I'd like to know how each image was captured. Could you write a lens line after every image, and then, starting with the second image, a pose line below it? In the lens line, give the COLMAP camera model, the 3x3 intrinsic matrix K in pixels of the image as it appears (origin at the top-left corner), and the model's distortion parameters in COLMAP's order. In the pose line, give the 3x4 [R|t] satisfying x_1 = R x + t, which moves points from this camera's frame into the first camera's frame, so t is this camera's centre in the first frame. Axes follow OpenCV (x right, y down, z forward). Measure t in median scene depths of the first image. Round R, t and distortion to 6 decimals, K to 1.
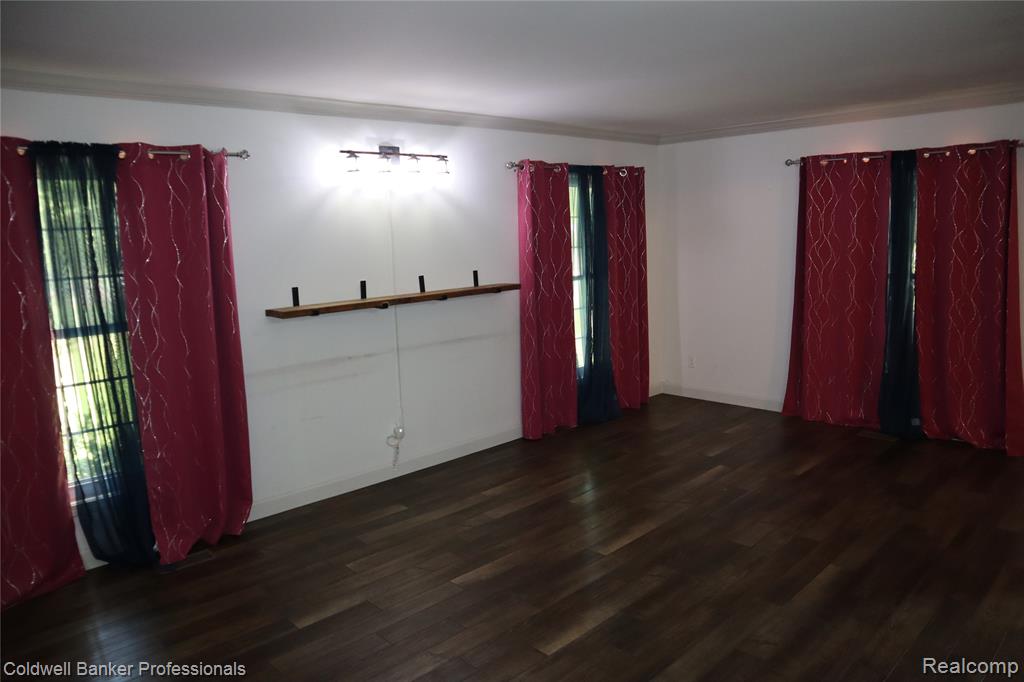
lens RADIAL K [[707.4, 0, 509.1], [0, 707.4, 338.2], [0, 0, 1]] dist [-0.115253, 0.069442]
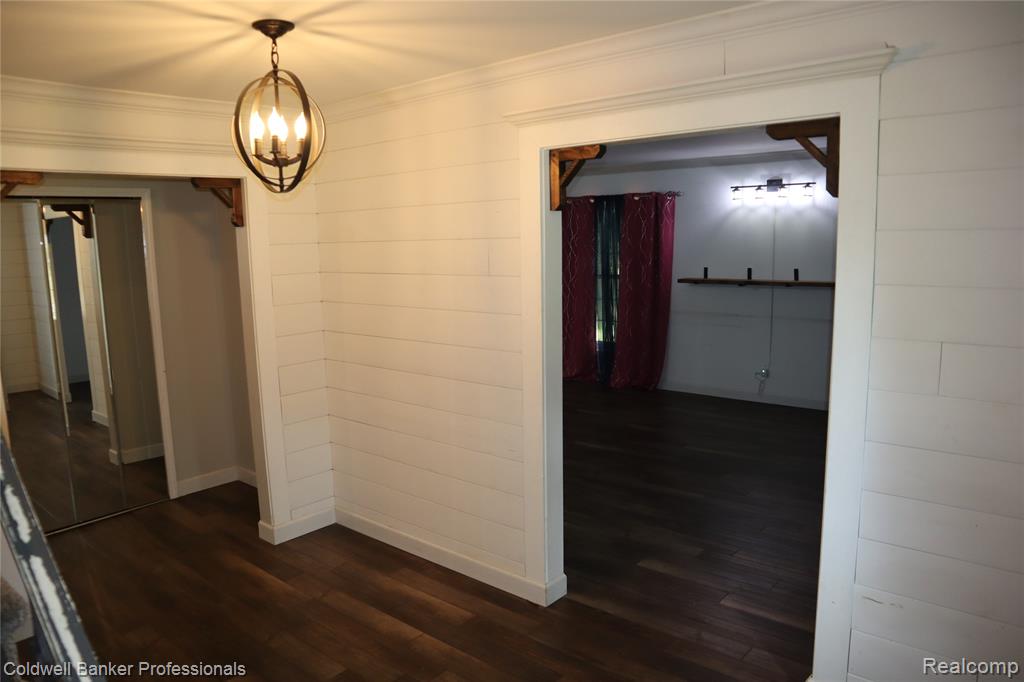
lens RADIAL K [[707.4, 0, 509.1], [0, 707.4, 338.2], [0, 0, 1]] dist [-0.115253, 0.069442]
pose [[0.106339, 0.179421, -0.978008, 1.407759], [-0.122744, 0.978431, 0.166153, -0.132614], [0.986725, 0.102376, 0.126069, 0.322182]]
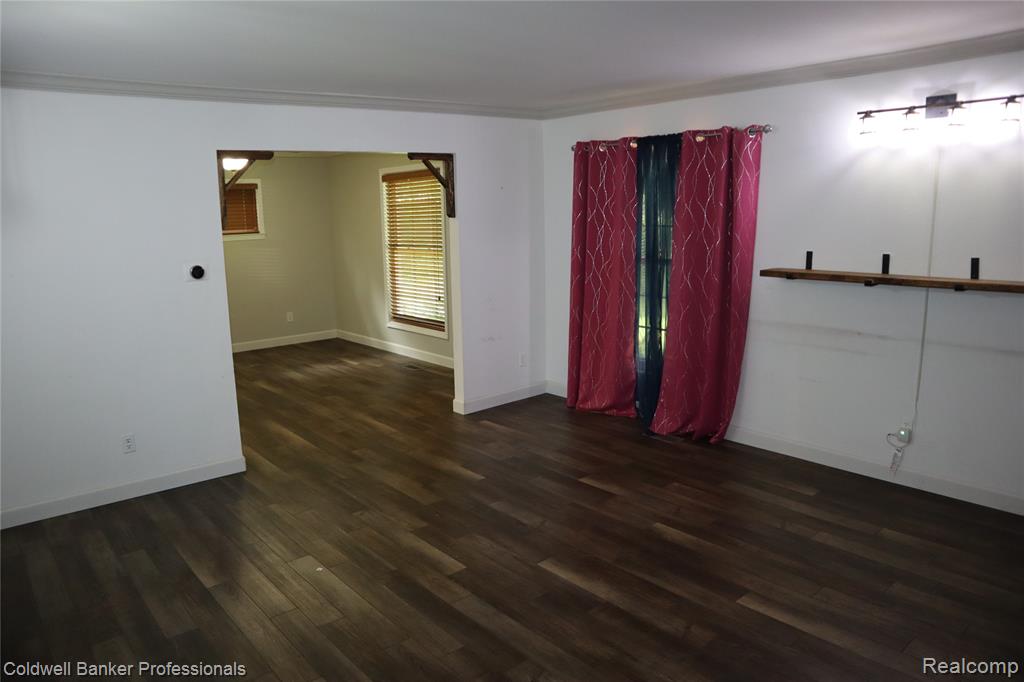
lens RADIAL K [[707.4, 0, 509.1], [0, 707.4, 338.2], [0, 0, 1]] dist [-0.115253, 0.069442]
pose [[-0.060097, 0.217794, -0.974143, 0.771226], [-0.119921, 0.967263, 0.223654, -0.127672], [0.990963, 0.130261, -0.032012, 0.619434]]
